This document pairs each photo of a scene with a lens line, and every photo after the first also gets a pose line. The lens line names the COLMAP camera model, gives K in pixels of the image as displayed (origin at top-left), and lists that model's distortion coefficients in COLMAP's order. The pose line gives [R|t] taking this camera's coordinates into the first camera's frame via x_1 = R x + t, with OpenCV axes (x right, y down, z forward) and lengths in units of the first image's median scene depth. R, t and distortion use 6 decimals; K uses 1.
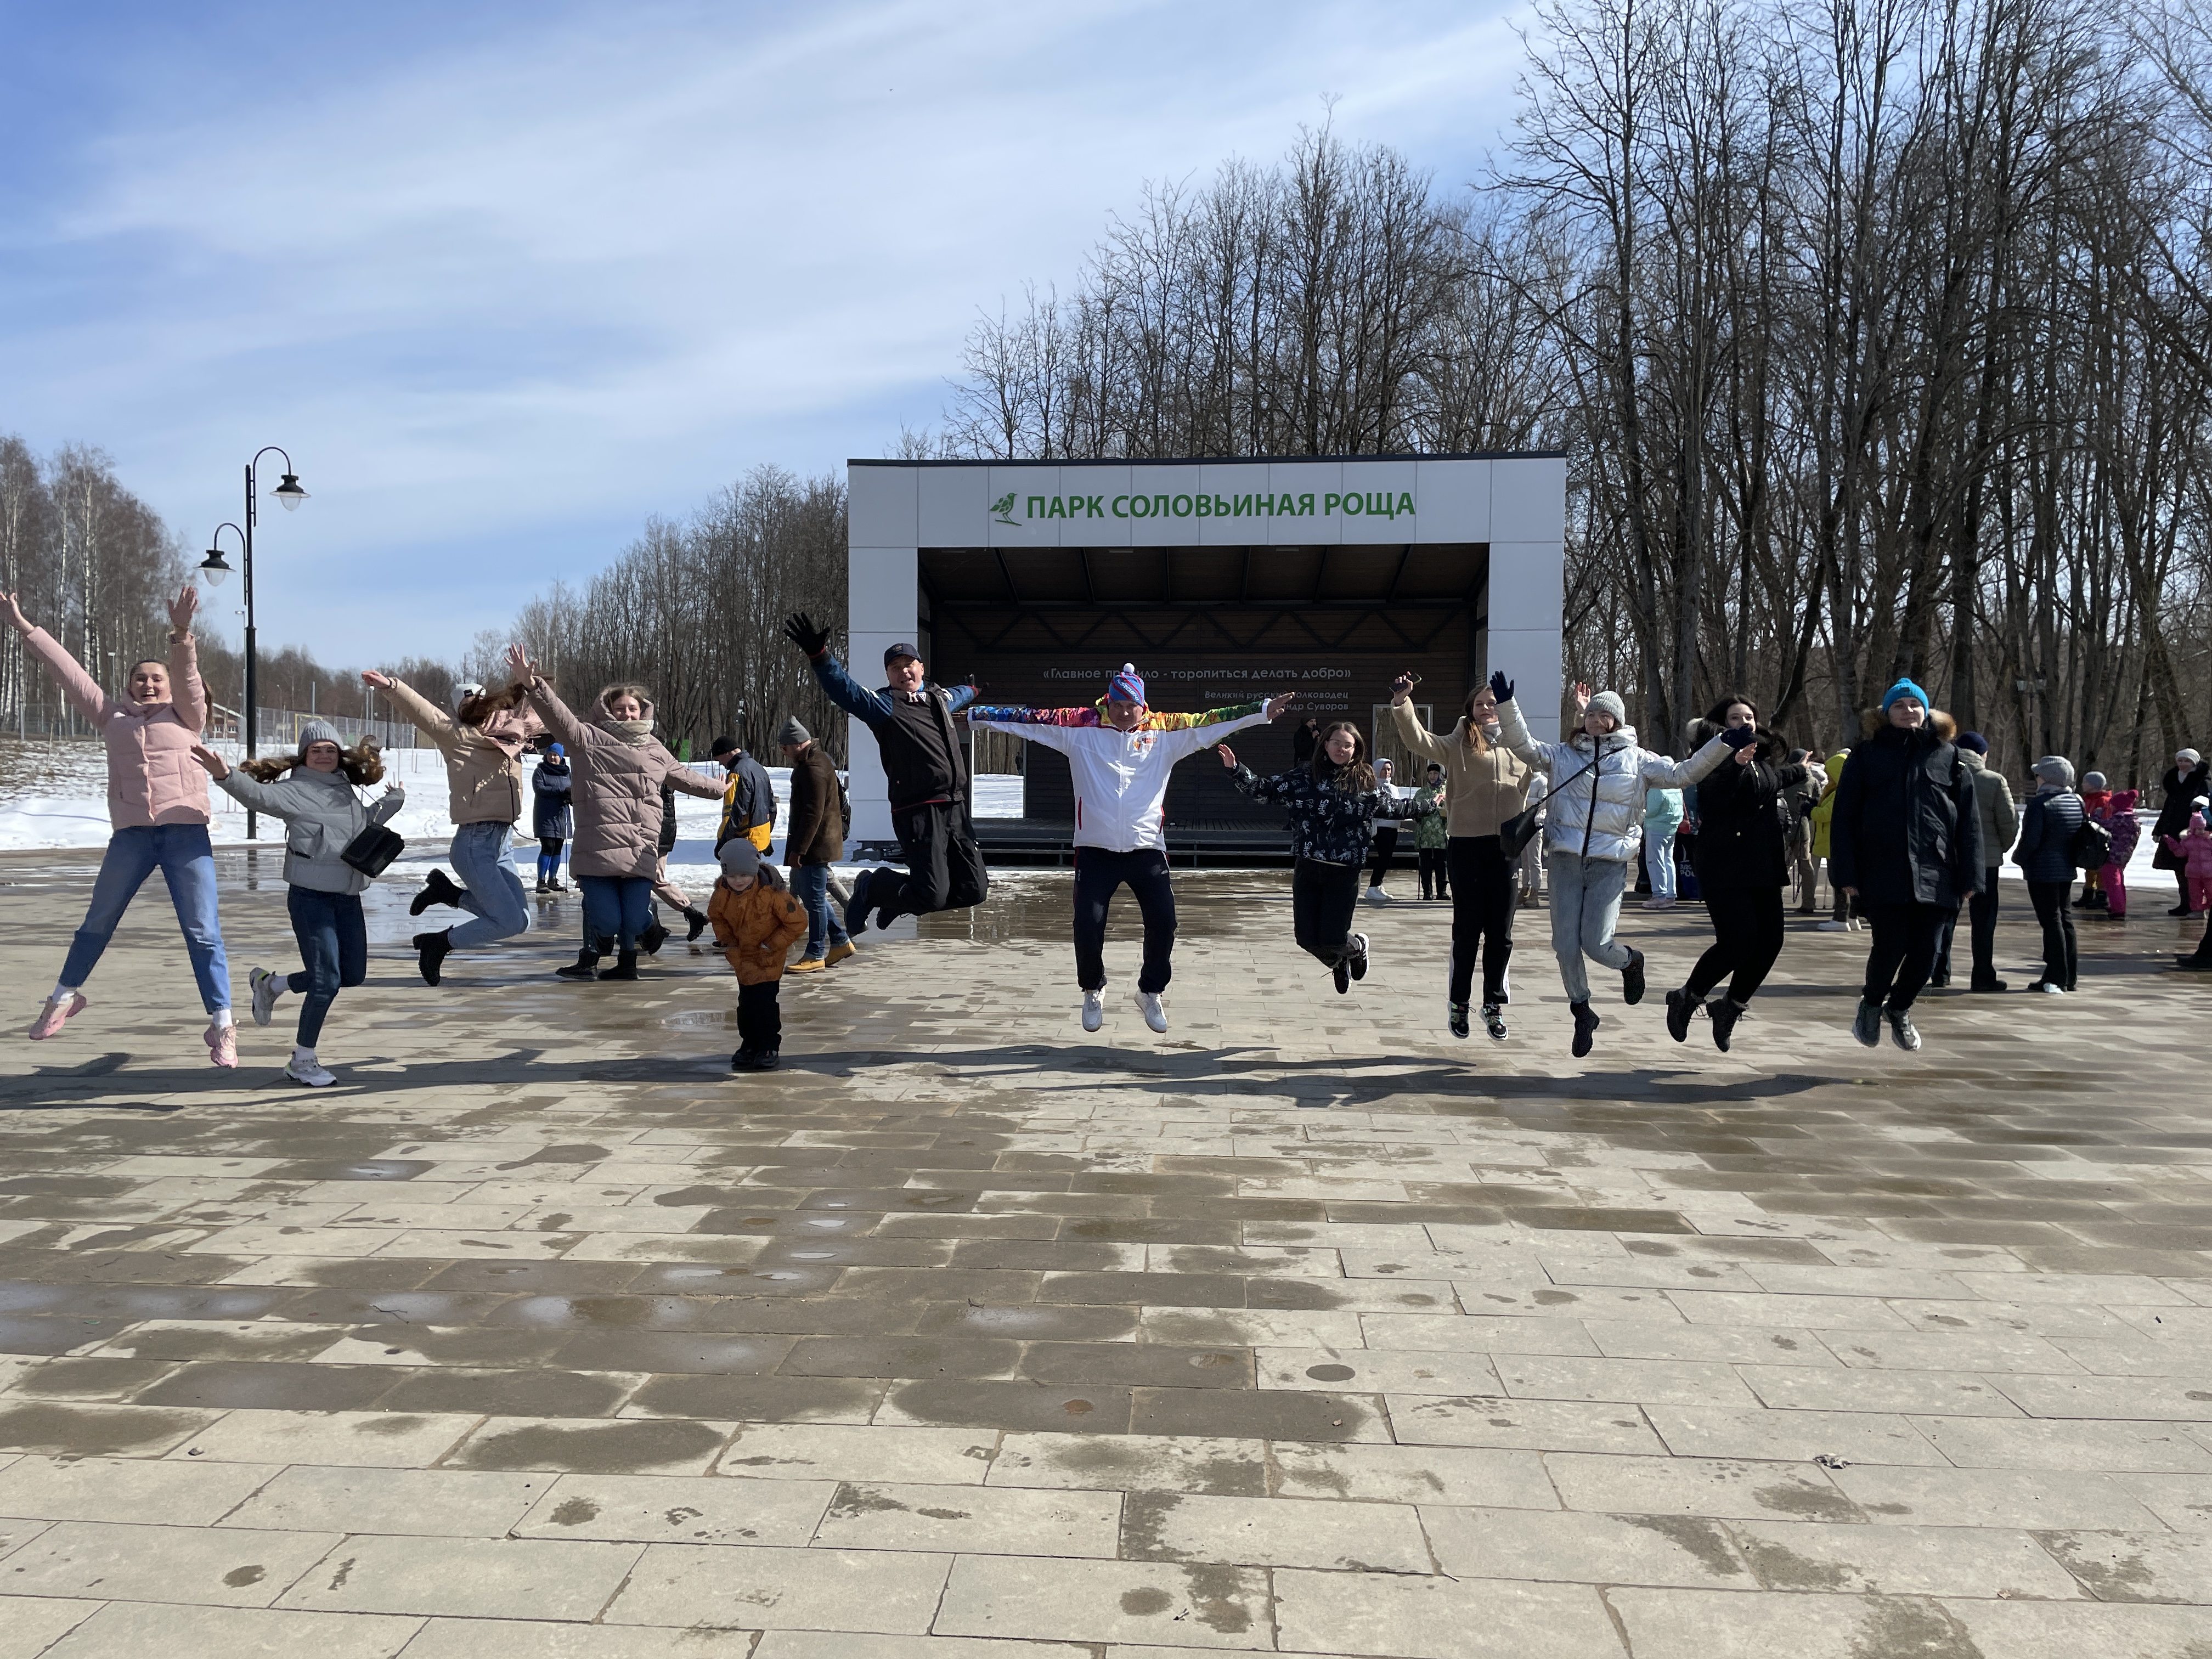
lens RADIAL K [[1658.4, 0, 1075.8], [0, 1658.4, 819.2], [0, 0, 1]] dist [0.091858, -0.111436]
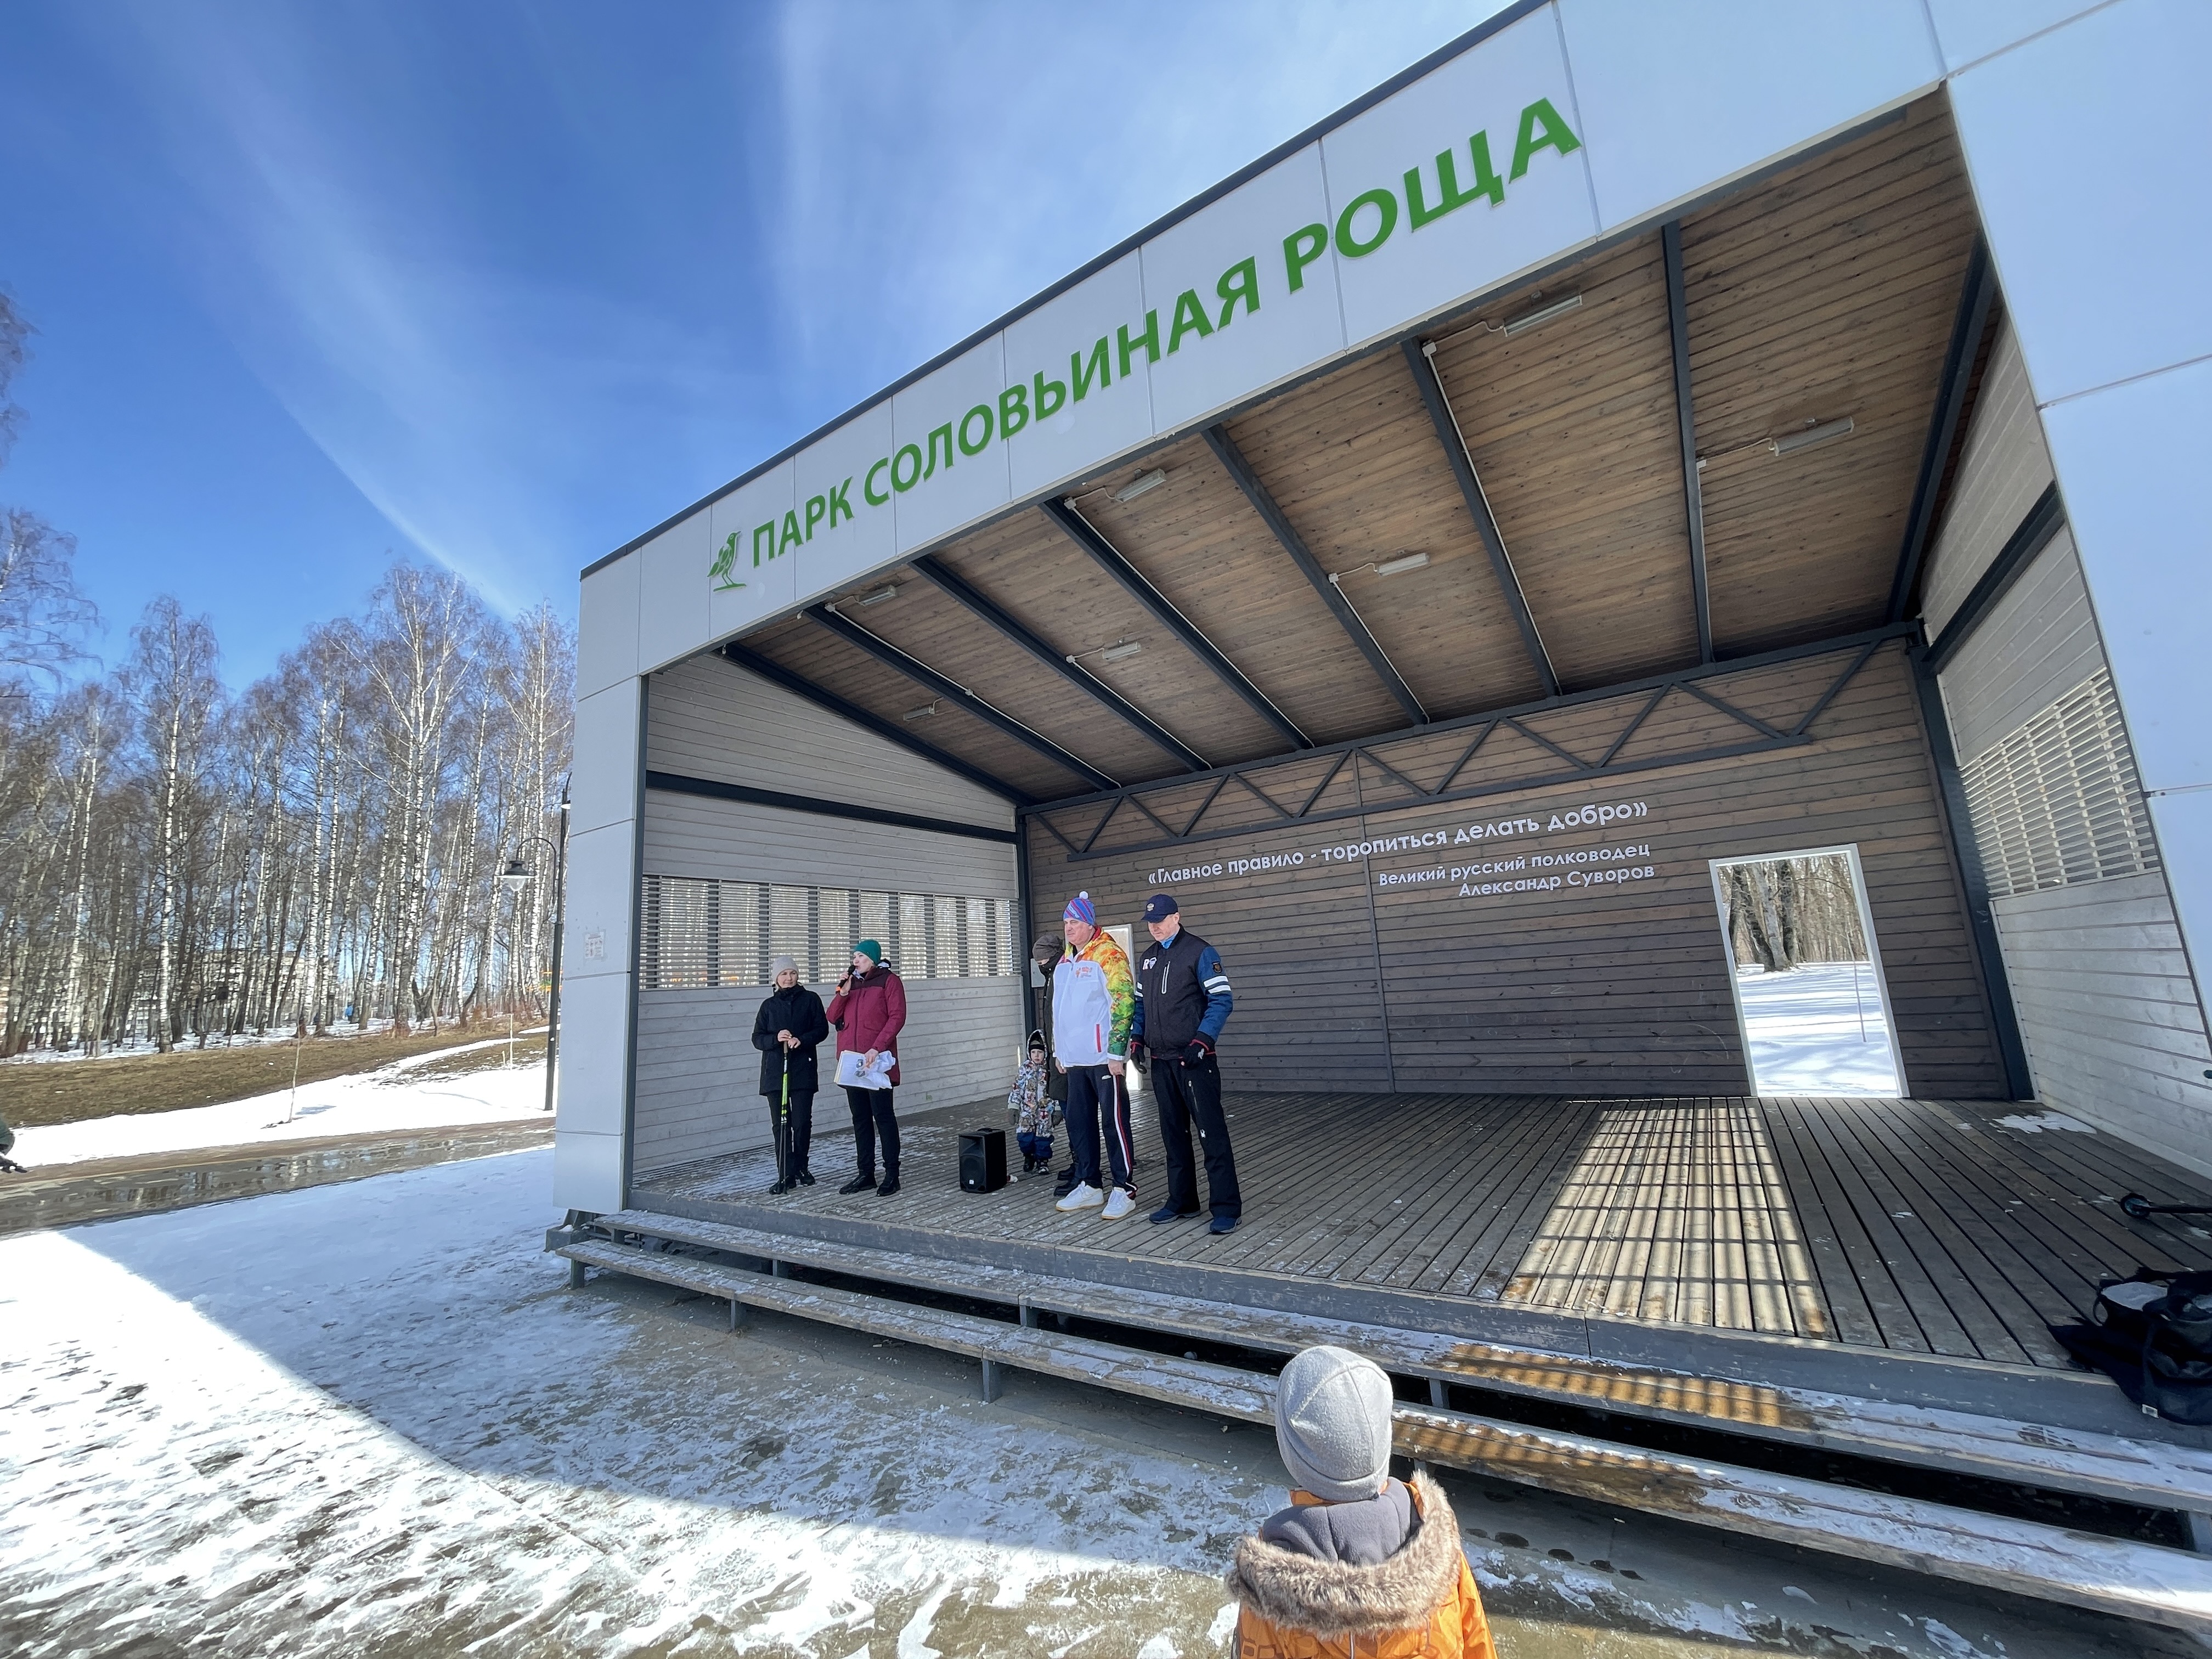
lens RADIAL K [[886.6, 0, 1102.2], [0, 886.6, 826.2], [0, 0, 1]] dist [-0.001487, -0.001554]
pose [[0.865517, -0.147251, -0.478746, 0.100995], [0.052295, 0.977153, -0.206005, -0.022484], [0.498142, 0.153265, 0.853443, 0.456715]]
